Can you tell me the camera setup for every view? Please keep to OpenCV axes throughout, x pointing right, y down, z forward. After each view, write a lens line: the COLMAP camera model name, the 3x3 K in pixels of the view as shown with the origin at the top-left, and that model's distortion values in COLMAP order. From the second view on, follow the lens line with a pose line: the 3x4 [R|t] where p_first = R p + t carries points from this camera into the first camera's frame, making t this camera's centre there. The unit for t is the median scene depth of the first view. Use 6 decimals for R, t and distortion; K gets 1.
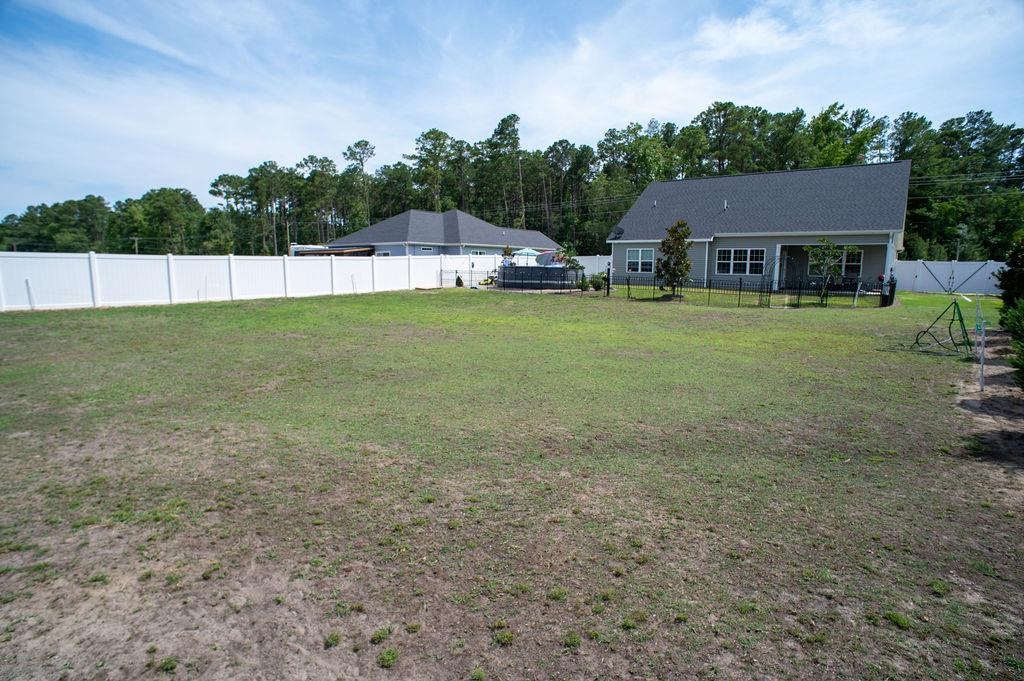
lens RADIAL K [[536.6, 0, 512.0], [0, 536.6, 340.5], [0, 0, 1]] dist [-0.097362, 0.071537]
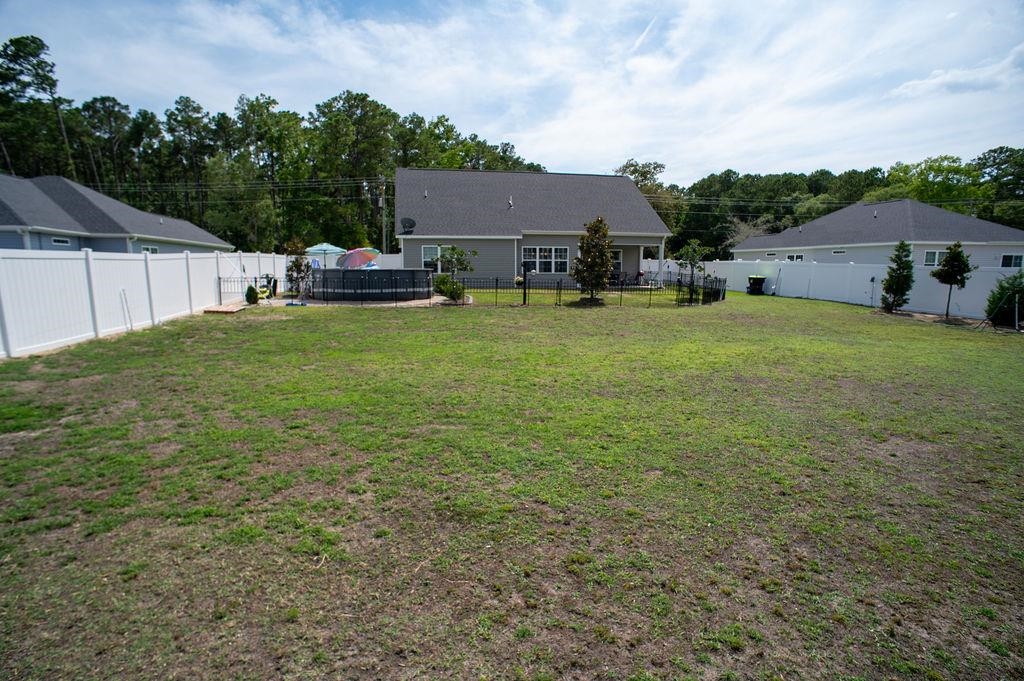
lens RADIAL K [[536.6, 0, 512.0], [0, 536.6, 340.5], [0, 0, 1]] dist [-0.097362, 0.071537]
pose [[0.669544, -0.110742, 0.734471, -0.320132], [0.106900, 0.992896, 0.052257, -0.053032], [-0.735040, 0.043526, 0.676626, 0.336522]]
